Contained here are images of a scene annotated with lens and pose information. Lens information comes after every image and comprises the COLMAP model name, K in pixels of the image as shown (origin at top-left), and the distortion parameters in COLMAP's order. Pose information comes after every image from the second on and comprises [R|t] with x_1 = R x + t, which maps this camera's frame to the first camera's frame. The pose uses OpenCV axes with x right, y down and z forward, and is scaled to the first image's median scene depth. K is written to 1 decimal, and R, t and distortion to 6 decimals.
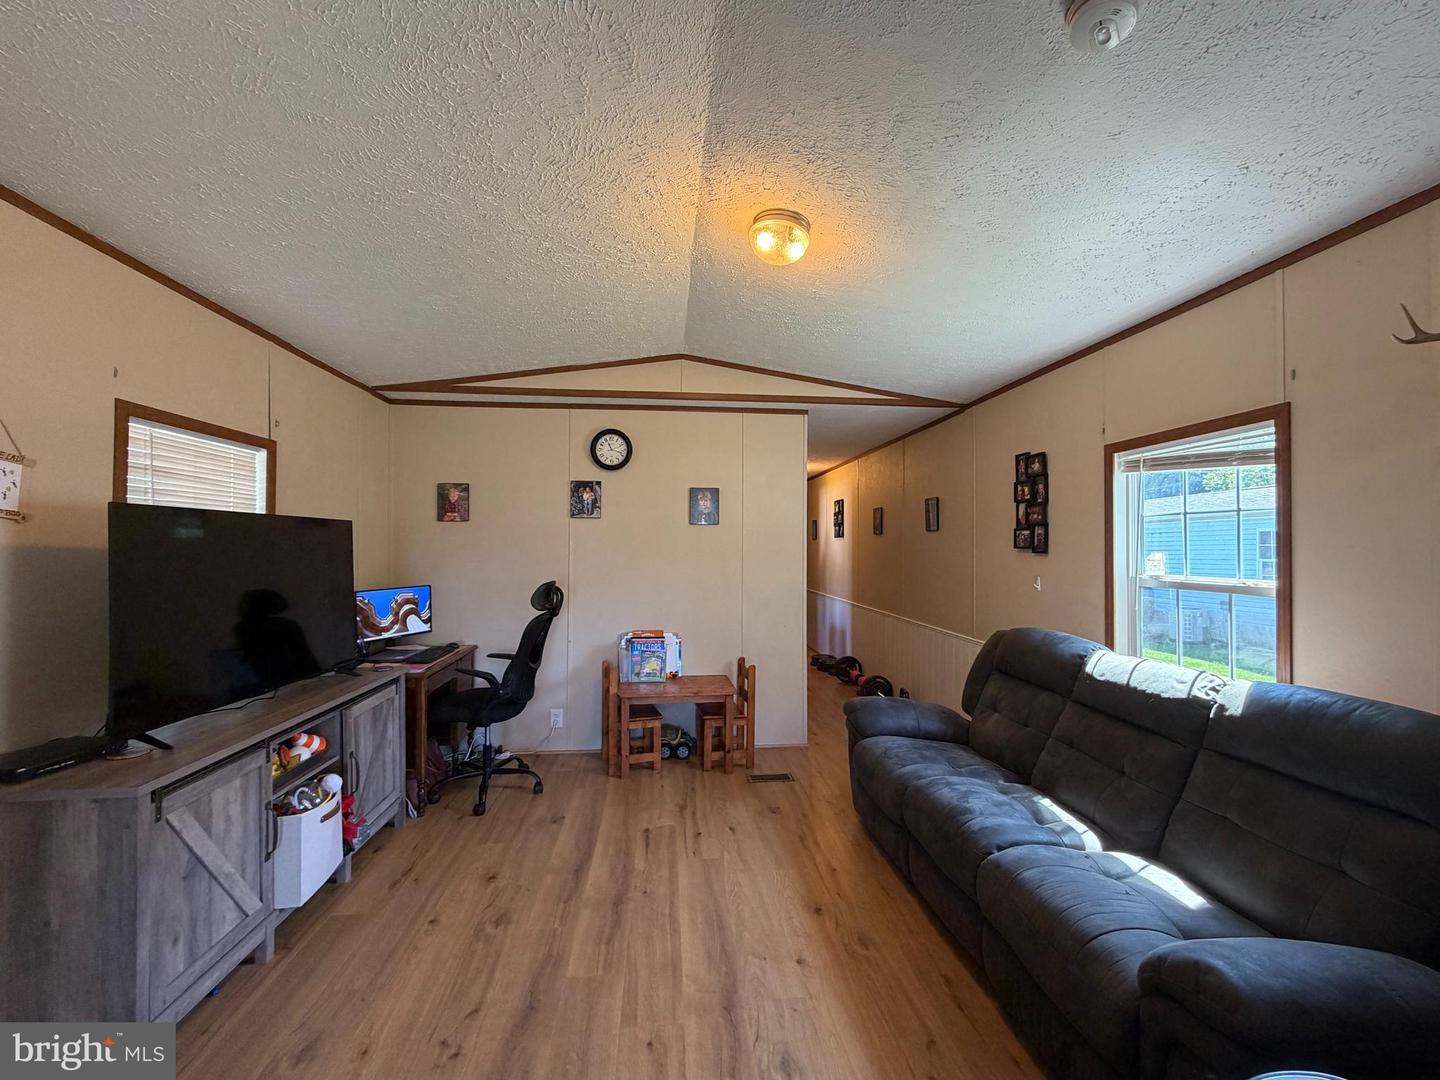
lens RADIAL K [[587.3, 0, 718.1], [0, 587.3, 542.3], [0, 0, 1]] dist [-0.004450, 0.000447]
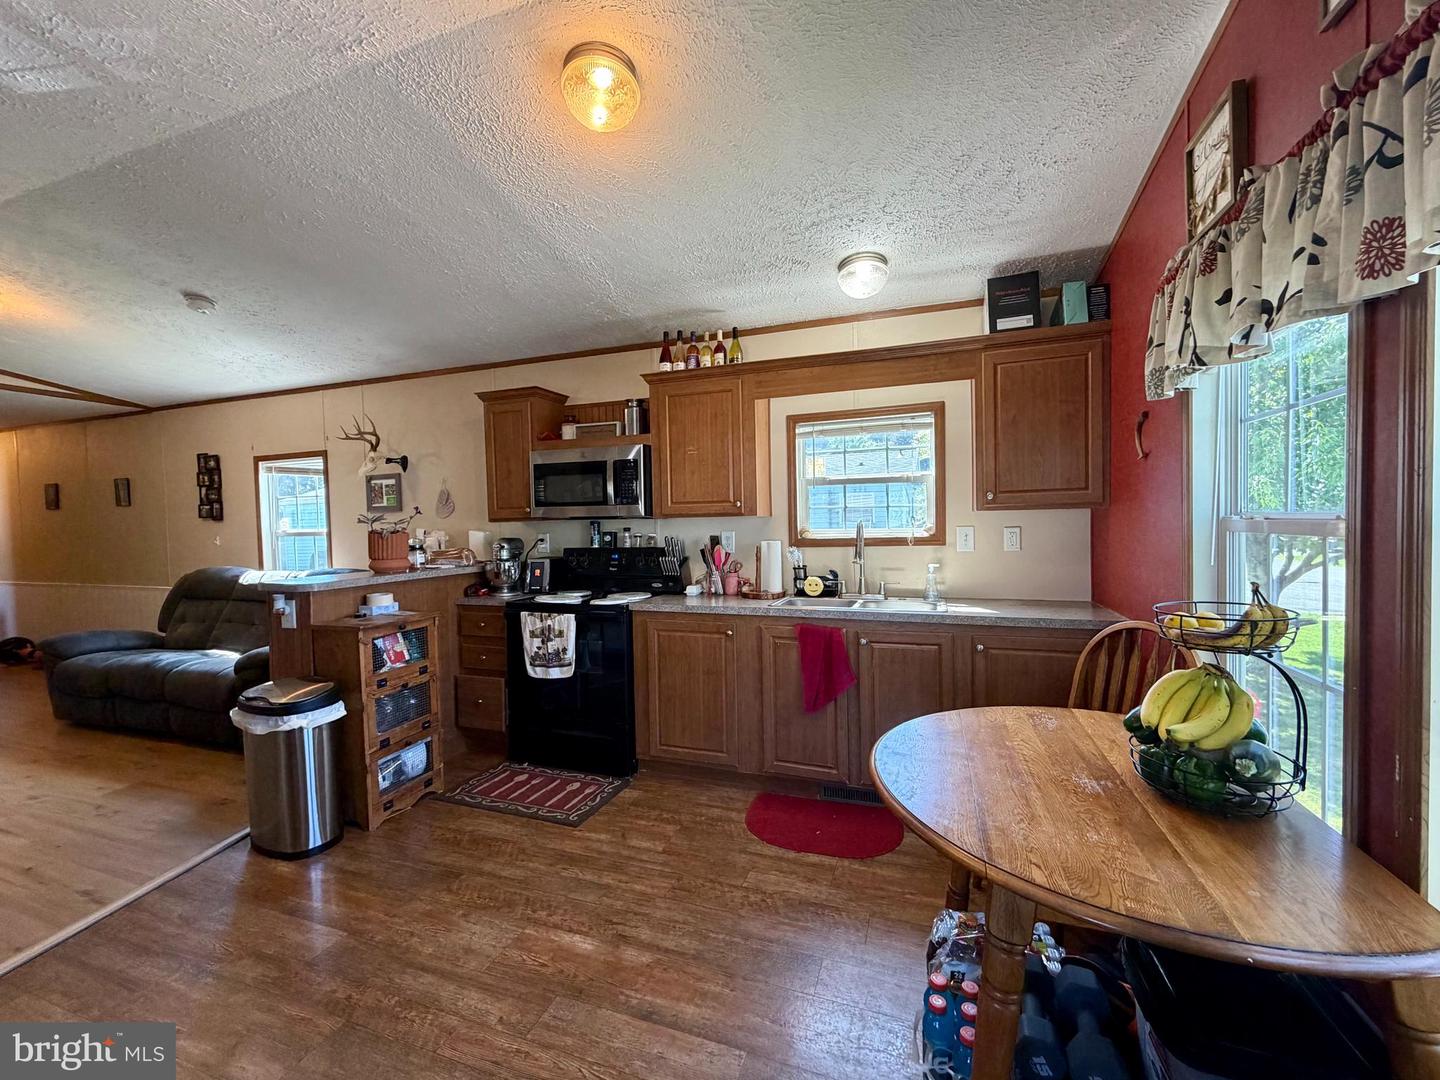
lens RADIAL K [[587.3, 0, 716.3], [0, 587.3, 530.9], [0, 0, 1]] dist [-0.004450, 0.000447]
pose [[0.416562, -0.040548, 0.908203, -0.298776], [0.018159, 0.999177, 0.036280, 0.013703], [-0.908926, 0.001379, 0.416955, -0.821641]]
